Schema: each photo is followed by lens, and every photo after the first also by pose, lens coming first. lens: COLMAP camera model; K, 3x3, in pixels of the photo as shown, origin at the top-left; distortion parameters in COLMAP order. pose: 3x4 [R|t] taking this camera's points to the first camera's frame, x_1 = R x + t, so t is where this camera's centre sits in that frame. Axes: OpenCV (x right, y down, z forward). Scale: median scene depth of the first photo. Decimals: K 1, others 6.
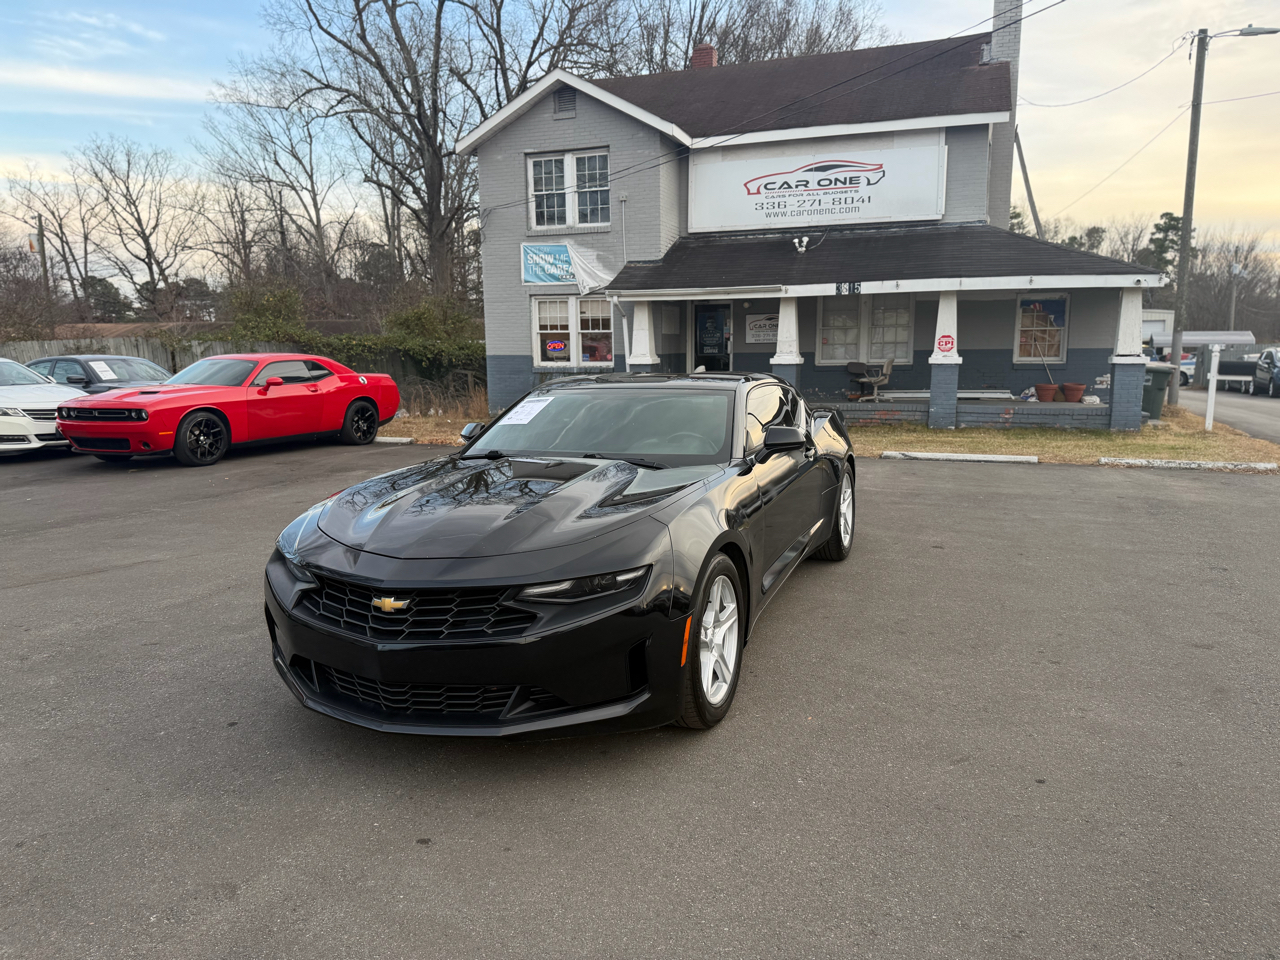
lens RADIAL K [[882.6, 0, 641.6], [0, 882.6, 483.0], [0, 0, 1]] dist [0.055246, -0.079596]
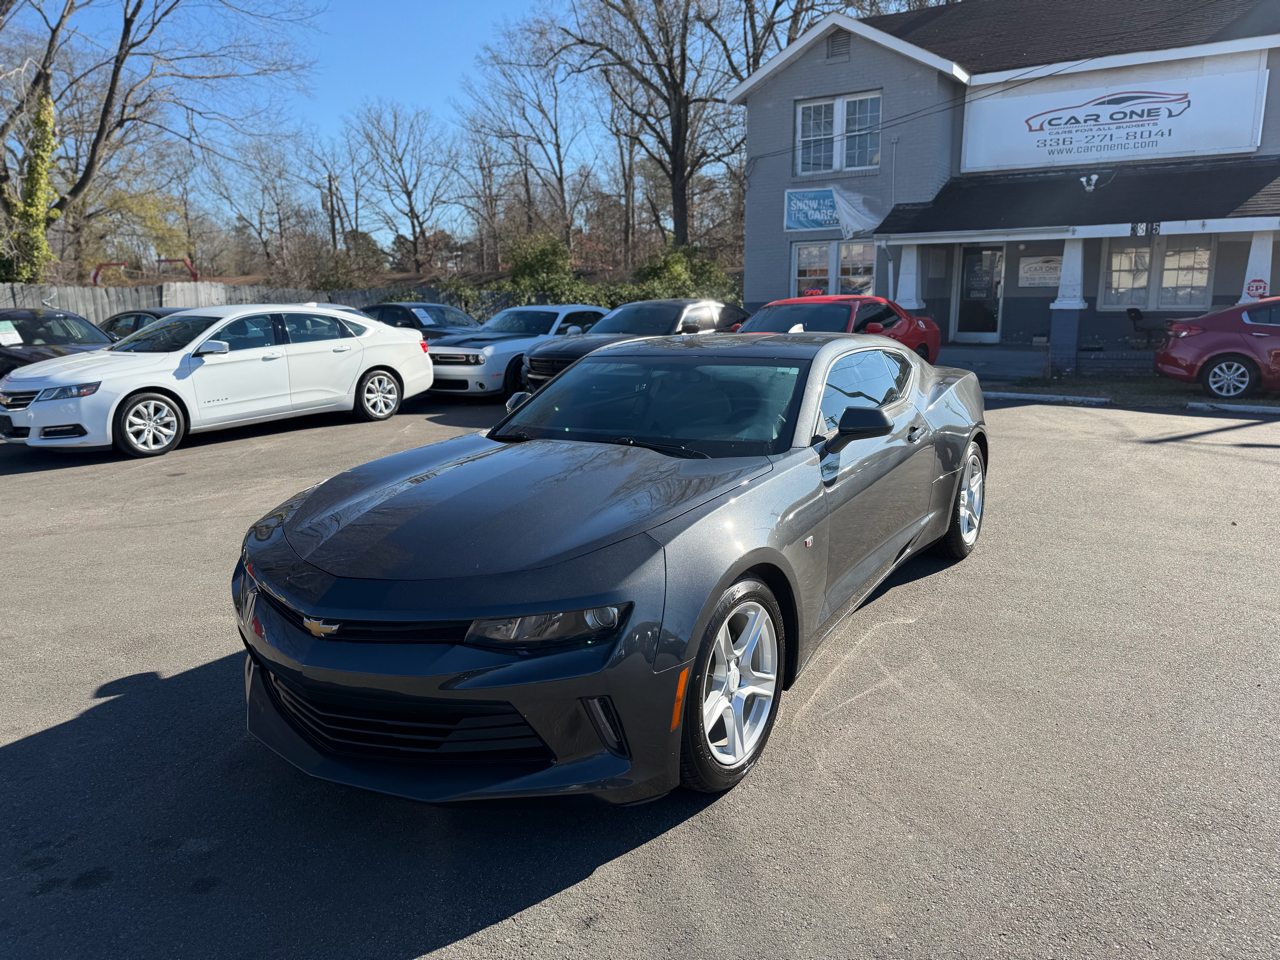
lens RADIAL K [[896.4, 0, 640.7], [0, 896.4, 474.0], [0, 0, 1]] dist [-0.000492, -0.004505]
pose [[0.972651, 0.044323, -0.228004, -0.050797], [-0.033684, 0.998164, 0.050345, 0.008710], [0.229817, -0.041288, 0.972358, -0.050042]]
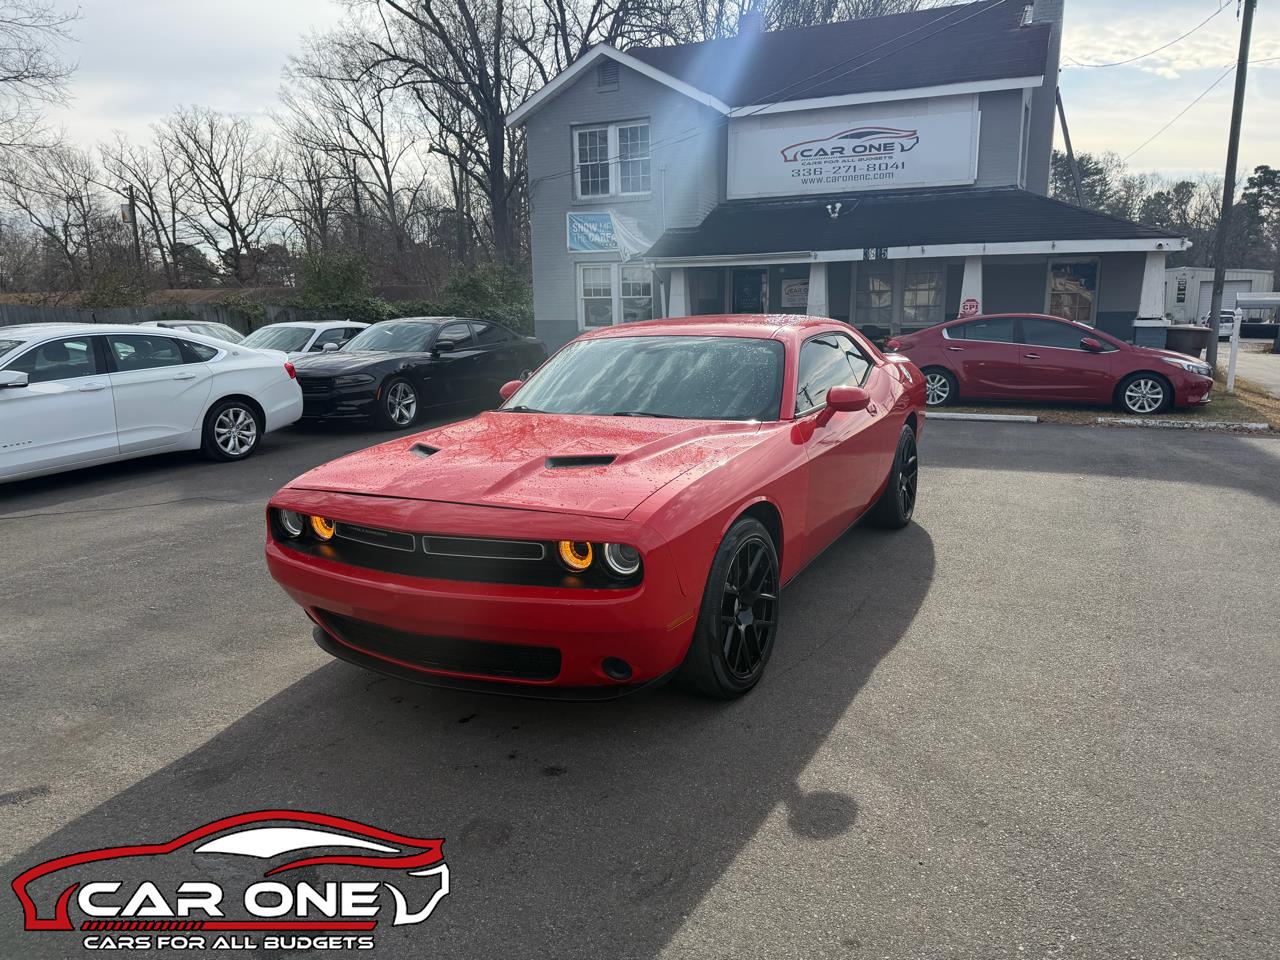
lens RADIAL K [[890.7, 0, 639.3], [0, 890.7, 483.3], [0, 0, 1]] dist [0.029423, -0.041601]
pose [[0.996616, 0.012434, -0.081256, 0.040488], [-0.009161, 0.999137, 0.040520, 0.007115], [0.081689, -0.039639, 0.995869, -0.061012]]
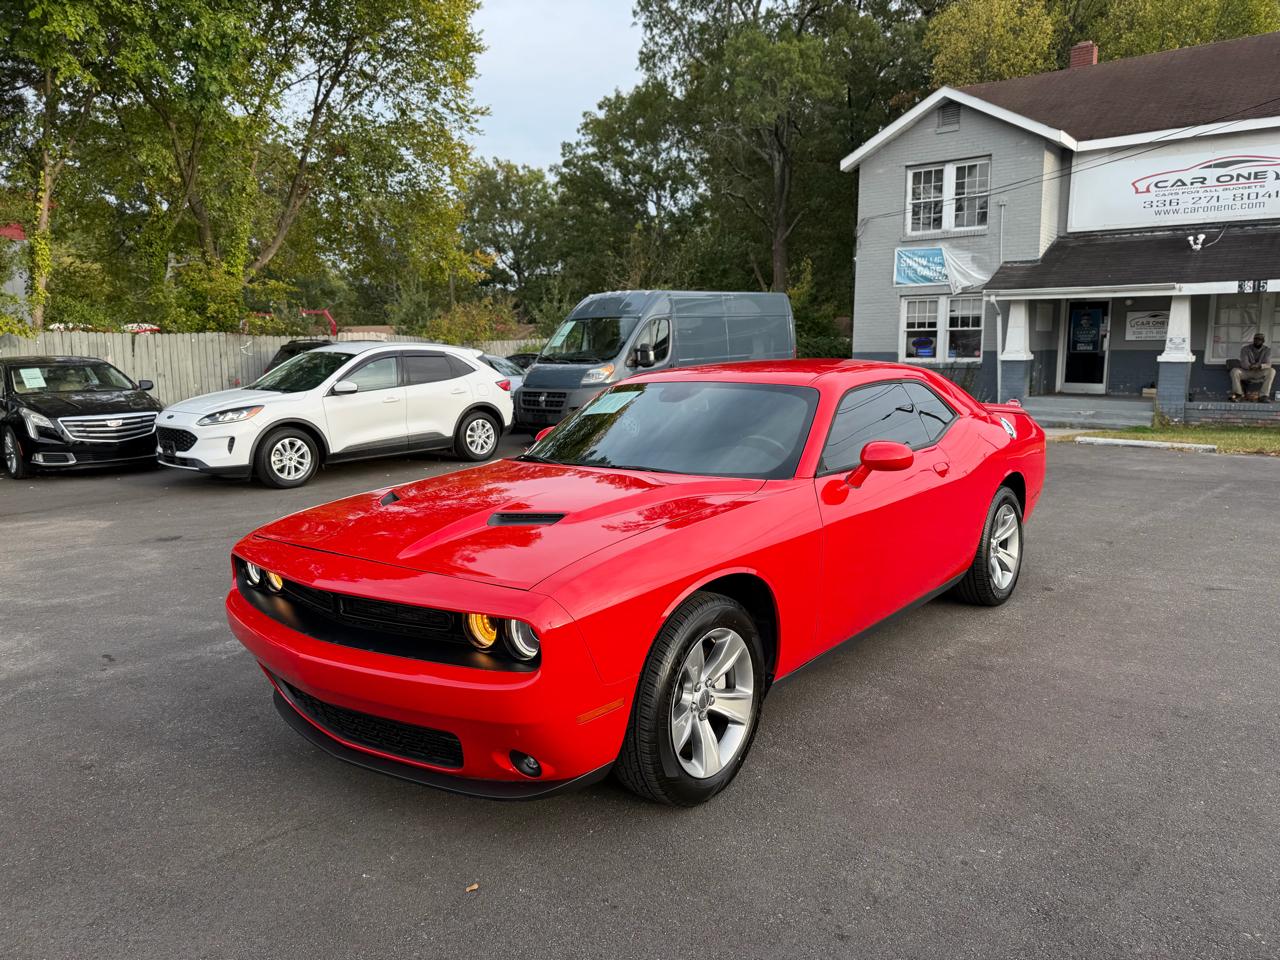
lens RADIAL K [[889.1, 0, 640.0], [0, 889.1, 480.0], [0, 0, 1]] dist [0.022086, -0.034120]
pose [[0.945152, 0.052339, -0.322410, -0.067651], [-0.052664, 0.998582, 0.007721, 0.019936], [0.322357, 0.009682, 0.946569, -0.131434]]
